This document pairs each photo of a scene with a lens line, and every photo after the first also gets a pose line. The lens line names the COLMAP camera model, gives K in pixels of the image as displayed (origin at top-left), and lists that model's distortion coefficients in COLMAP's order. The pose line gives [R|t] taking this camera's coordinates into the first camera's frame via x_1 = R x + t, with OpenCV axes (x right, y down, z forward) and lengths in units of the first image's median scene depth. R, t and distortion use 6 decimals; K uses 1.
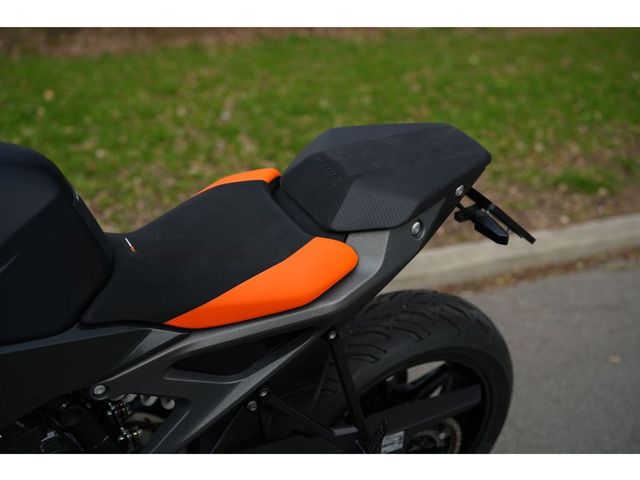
lens RADIAL K [[886.6, 0, 320.0], [0, 886.6, 240.0], [0, 0, 1]] dist [-0.105155, 1.047368]
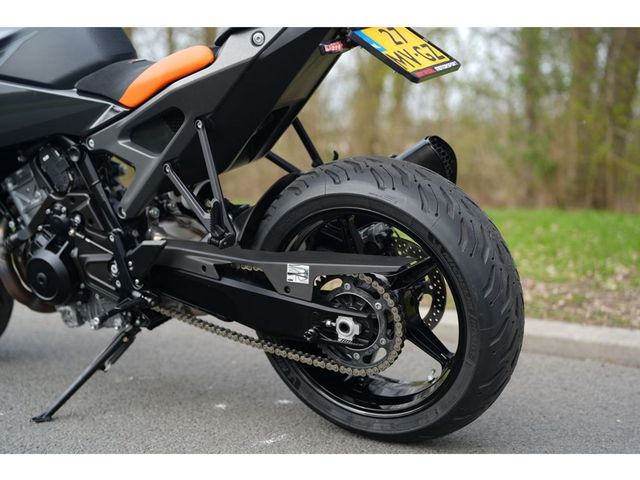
lens RADIAL K [[886.6, 0, 320.0], [0, 886.6, 240.0], [0, 0, 1]] dist [-0.105155, 1.047368]
pose [[0.482193, 0.057860, -0.874152, 1.228806], [-0.286626, 0.953320, -0.095006, 0.340990], [0.827850, 0.296366, 0.476268, 0.603205]]
